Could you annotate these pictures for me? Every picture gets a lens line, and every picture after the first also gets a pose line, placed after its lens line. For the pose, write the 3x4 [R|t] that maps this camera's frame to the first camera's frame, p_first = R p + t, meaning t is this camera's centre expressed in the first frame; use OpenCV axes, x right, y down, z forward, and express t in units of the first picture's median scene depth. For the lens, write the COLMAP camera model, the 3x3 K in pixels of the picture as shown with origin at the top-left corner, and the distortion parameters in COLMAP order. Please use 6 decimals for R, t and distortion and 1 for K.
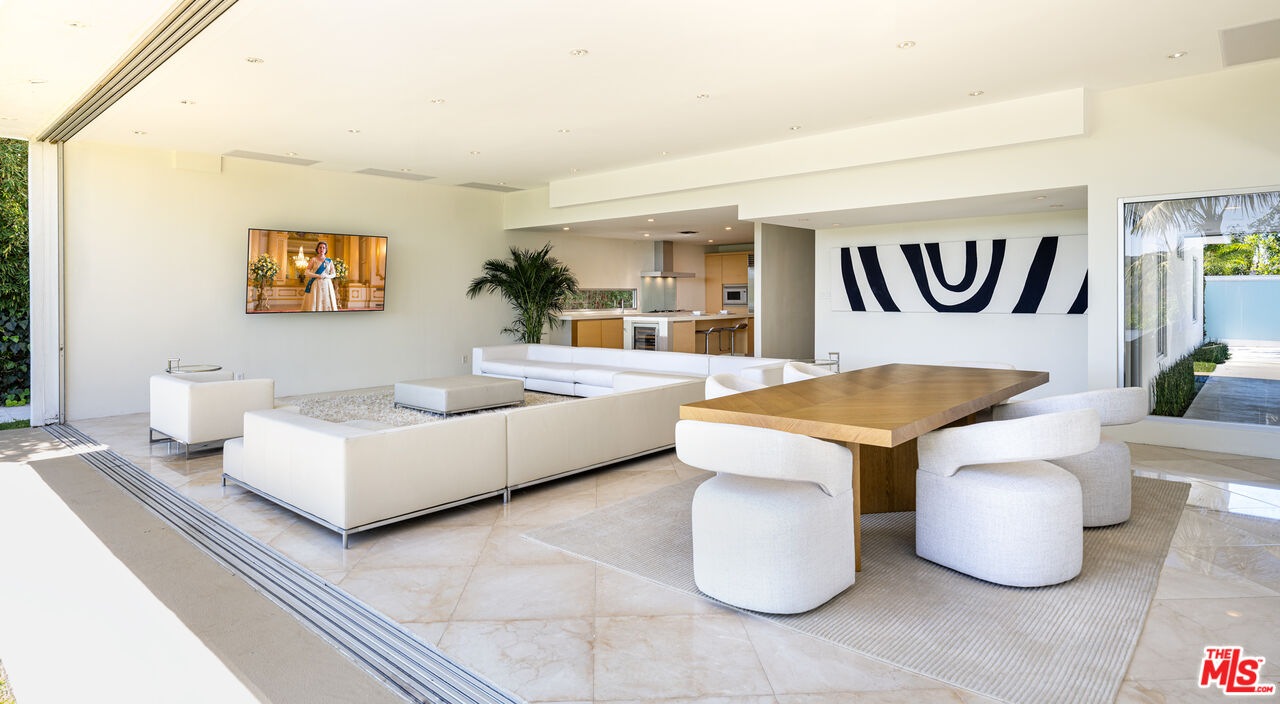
lens RADIAL K [[658.7, 0, 640.9], [0, 658.7, 320.0], [0, 0, 1]] dist [-0.001016, -0.000194]
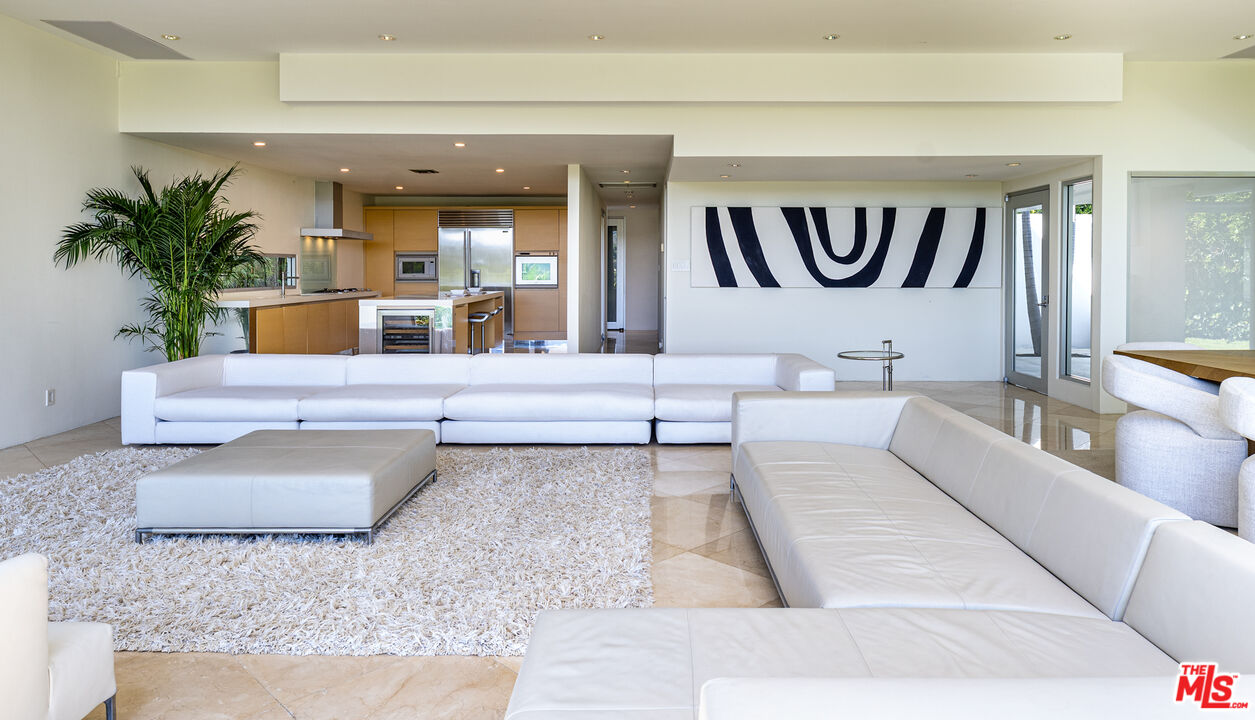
lens RADIAL K [[764.6, 0, 648.7], [0, 764.6, 284.3], [0, 0, 1]] dist [0.000581, -0.000752]
pose [[0.757486, -0.005528, 0.652828, -0.331482], [0.017967, 0.999762, -0.012380, -0.006748], [-0.652604, 0.021107, 0.757405, 0.340655]]
